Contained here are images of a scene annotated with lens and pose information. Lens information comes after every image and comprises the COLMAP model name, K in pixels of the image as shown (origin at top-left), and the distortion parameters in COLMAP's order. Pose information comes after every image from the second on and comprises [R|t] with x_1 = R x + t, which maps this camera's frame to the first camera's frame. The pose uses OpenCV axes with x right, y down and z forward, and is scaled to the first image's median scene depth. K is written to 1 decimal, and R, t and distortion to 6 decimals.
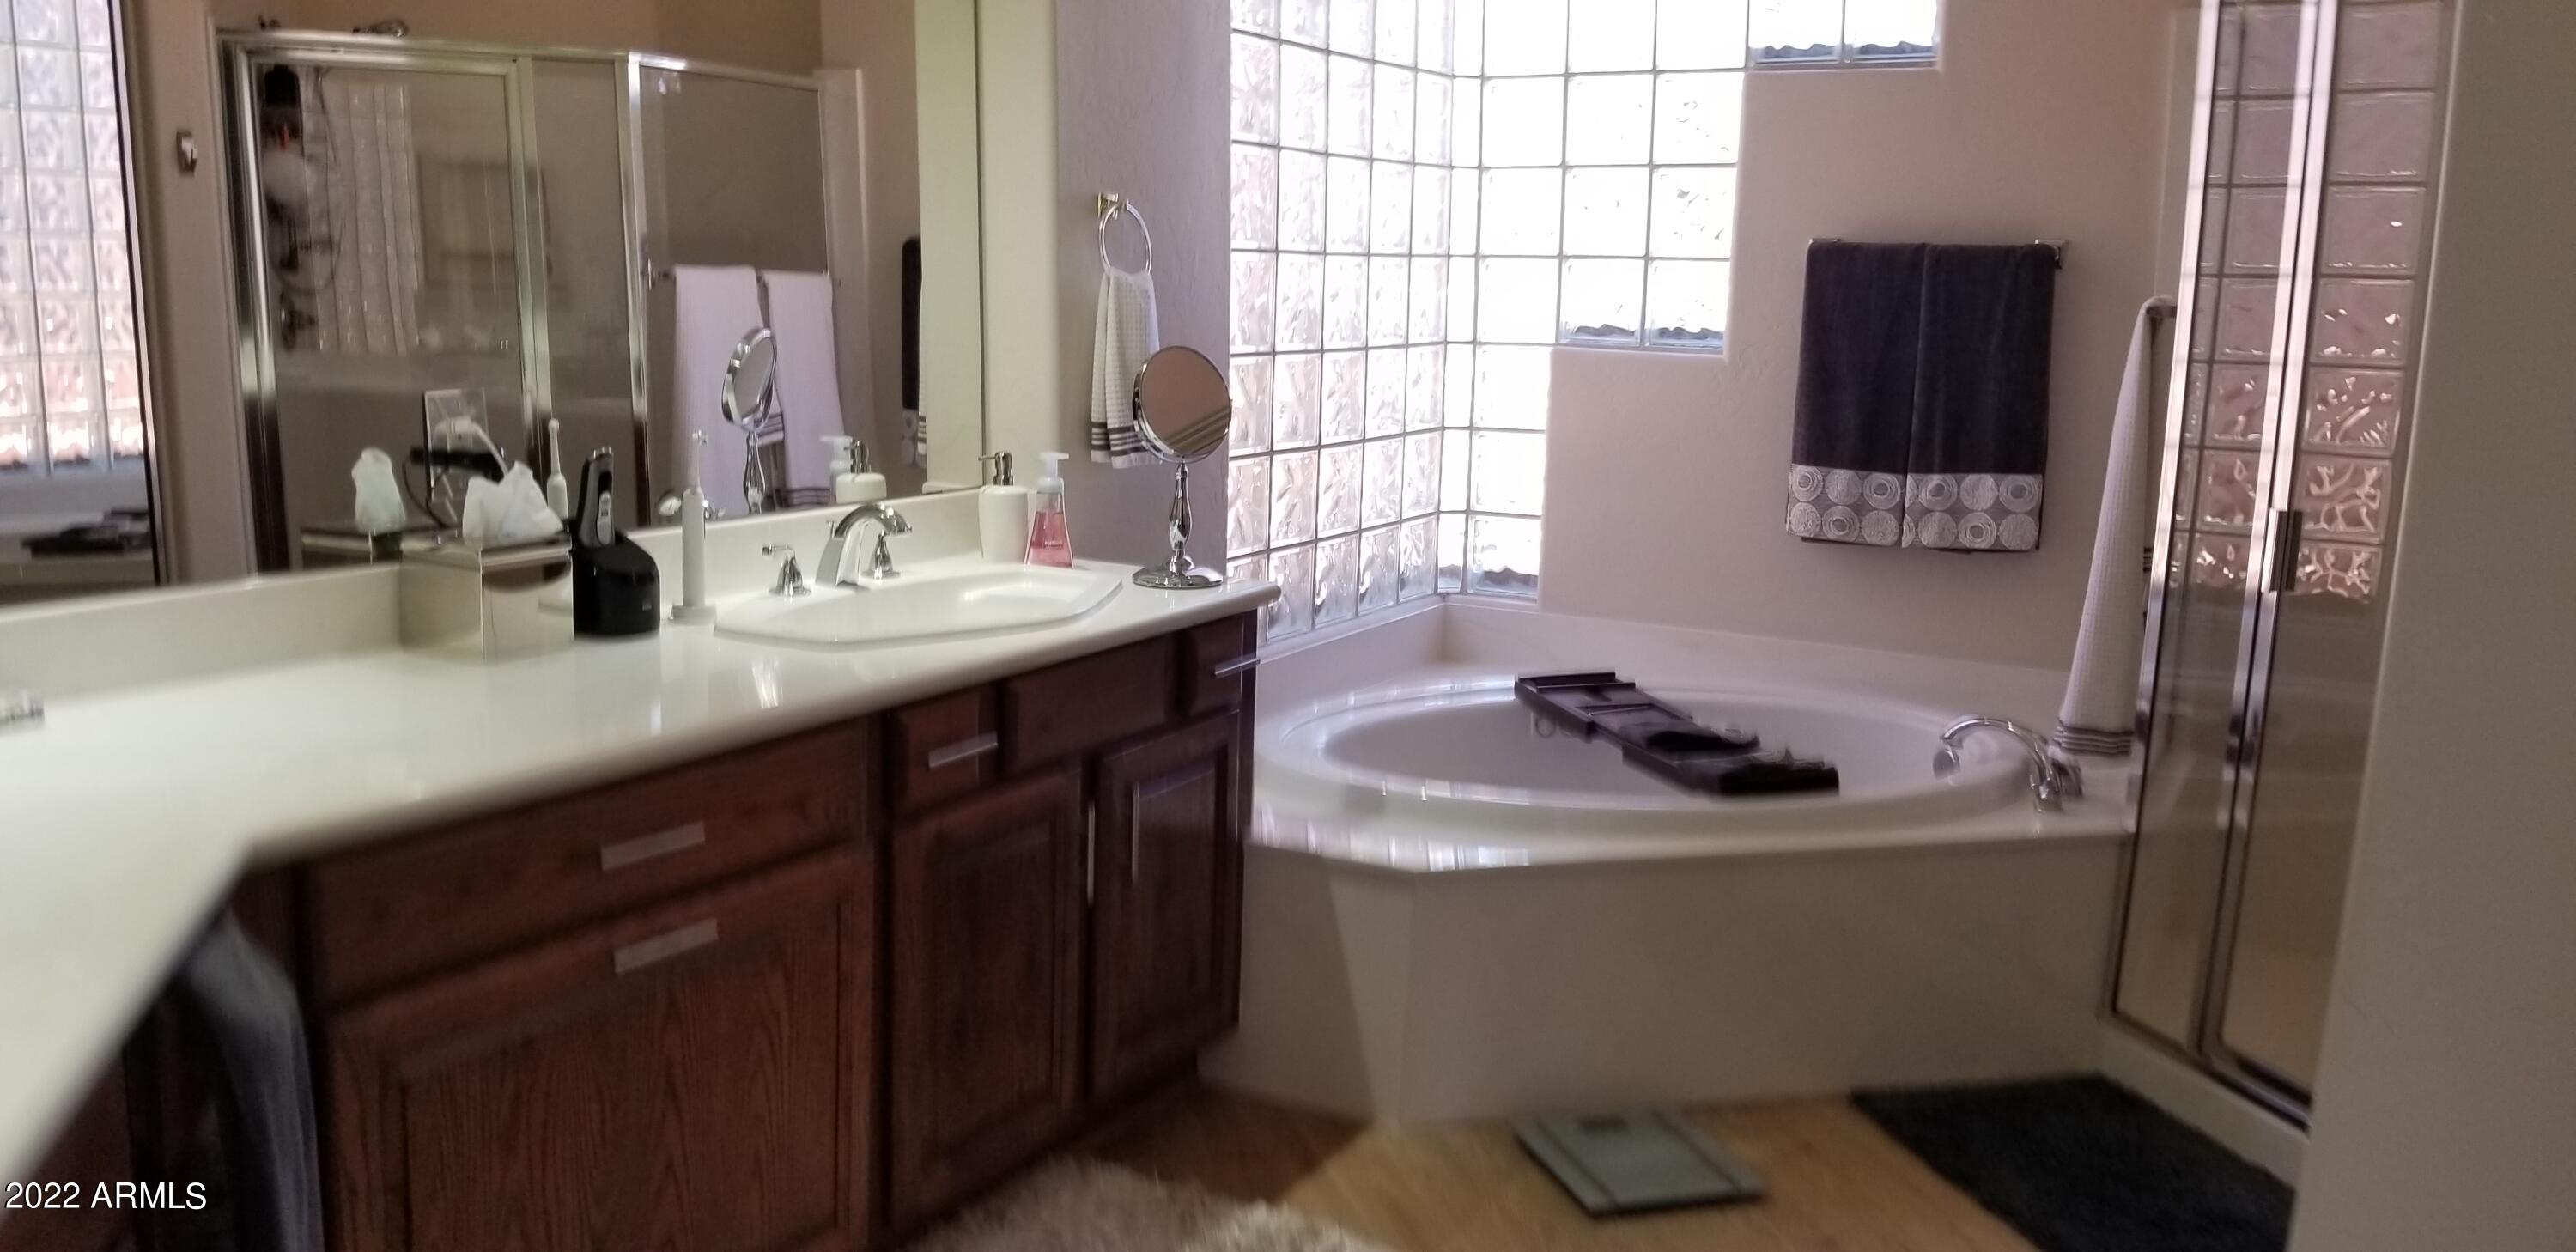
lens RADIAL K [[1985.8, 0, 1302.1], [0, 1985.8, 638.8], [0, 0, 1]] dist [0.060661, -0.082176]
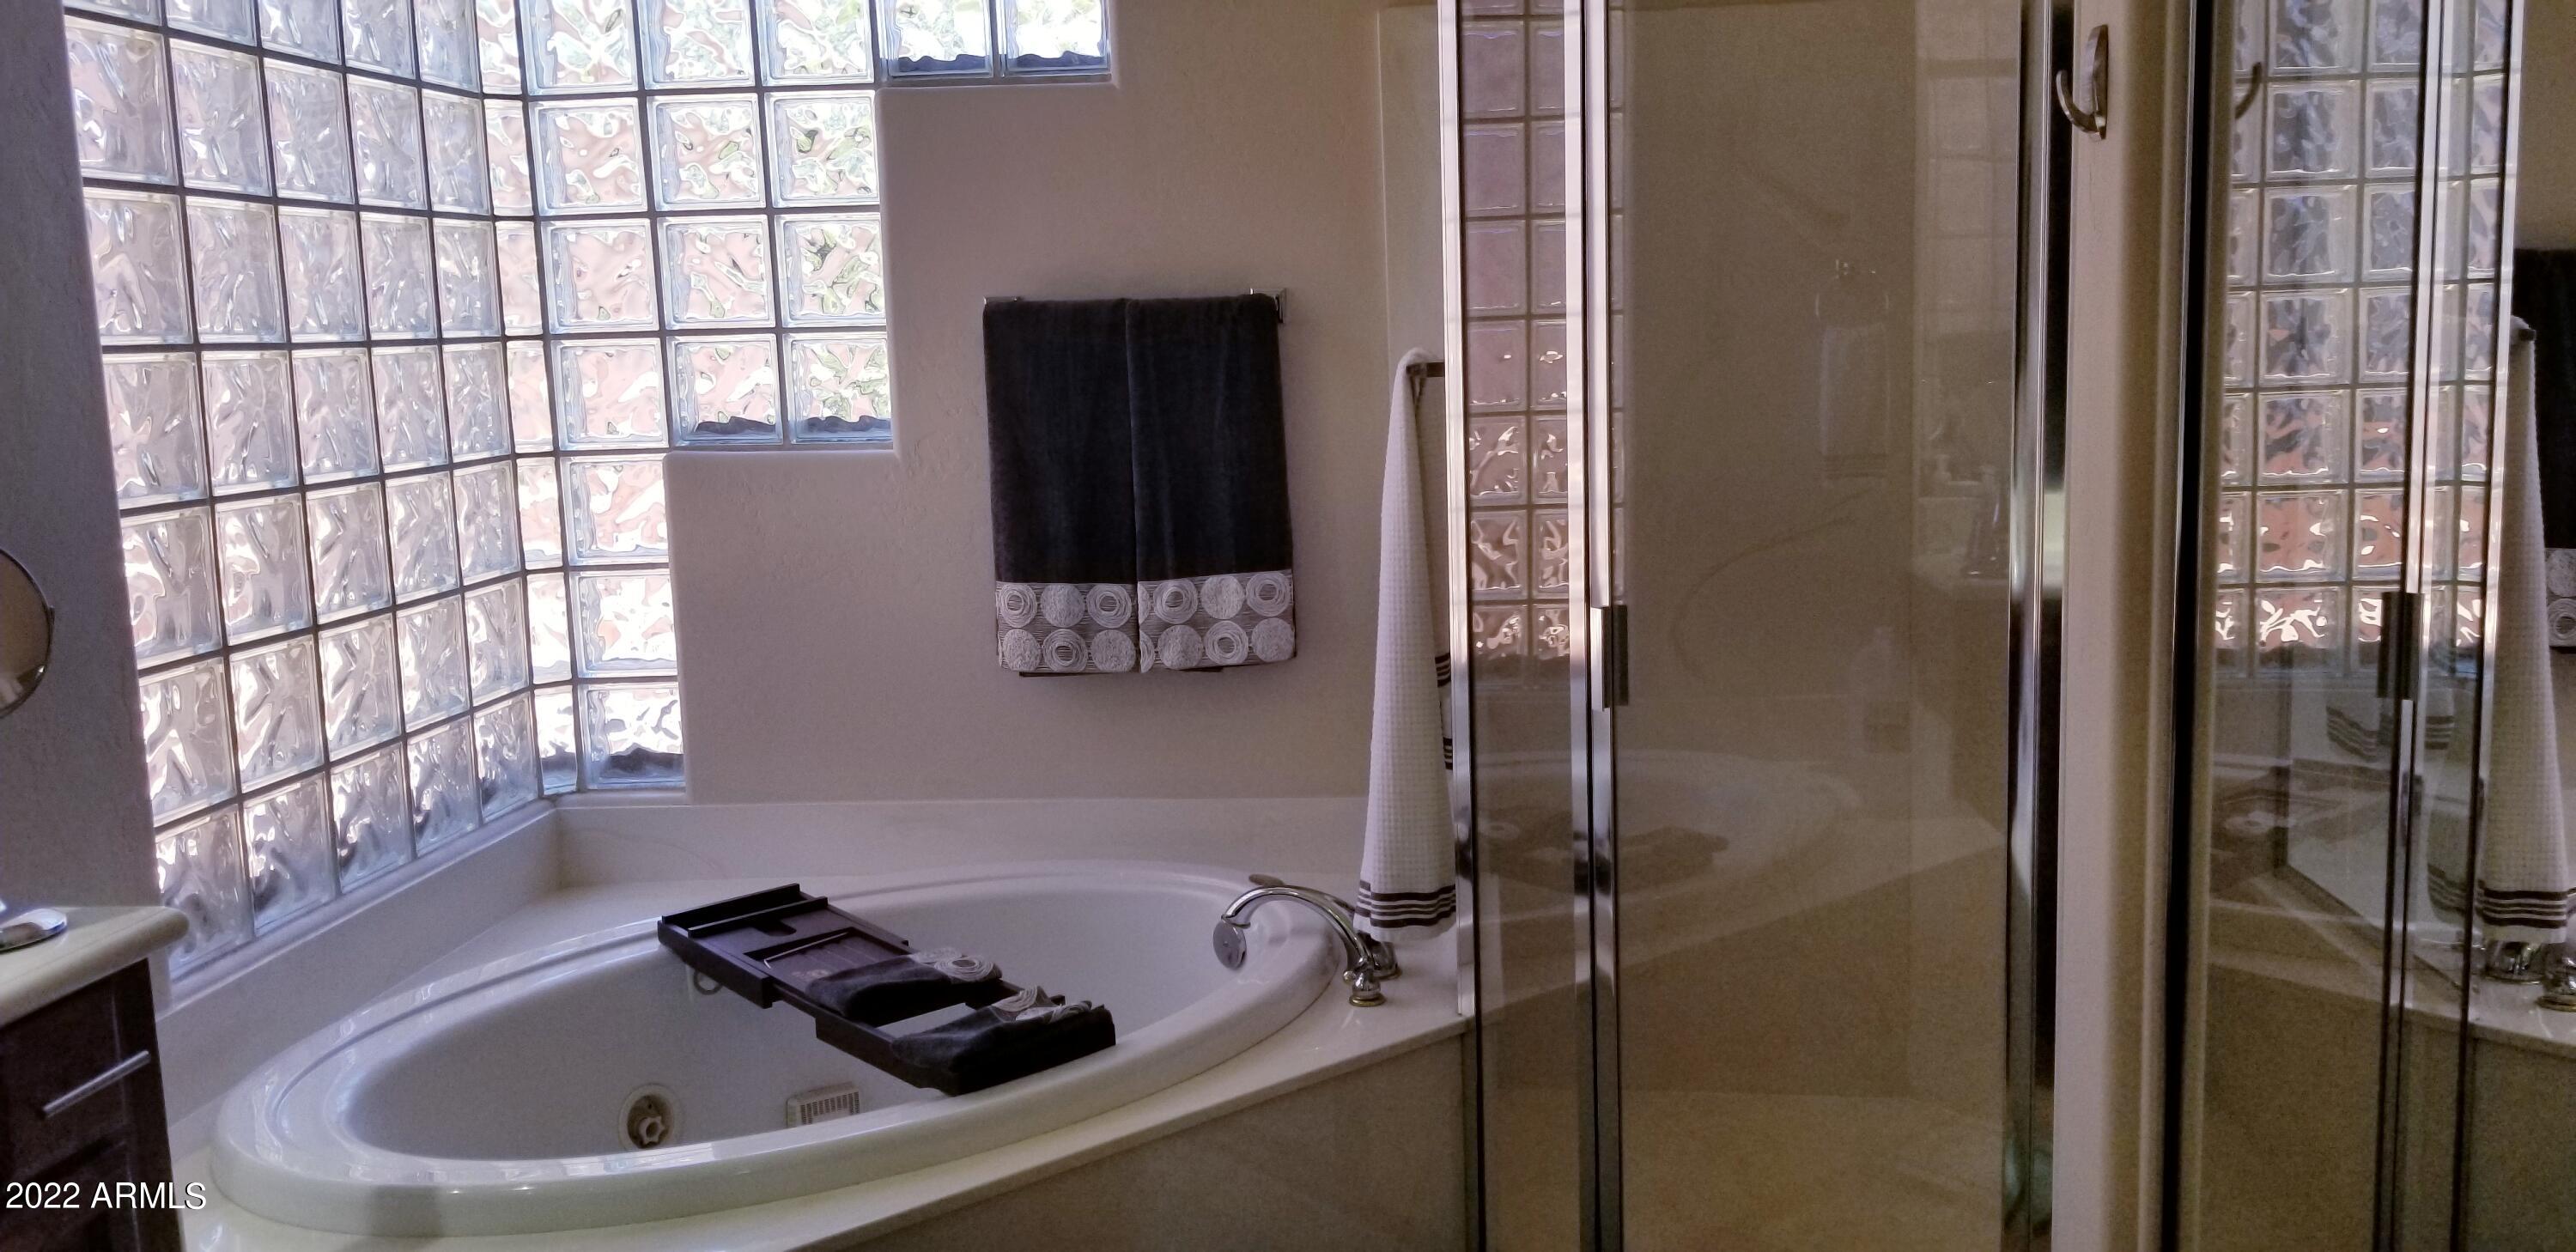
lens RADIAL K [[1879.3, 0, 1288.0], [0, 1879.3, 626.0], [0, 0, 1]] dist [-0.002668, -0.001754]
pose [[0.915590, -0.107412, 0.387502, 0.069529], [0.117712, 0.993044, -0.002867, -0.061286], [-0.384499, 0.048239, 0.921864, 0.306159]]
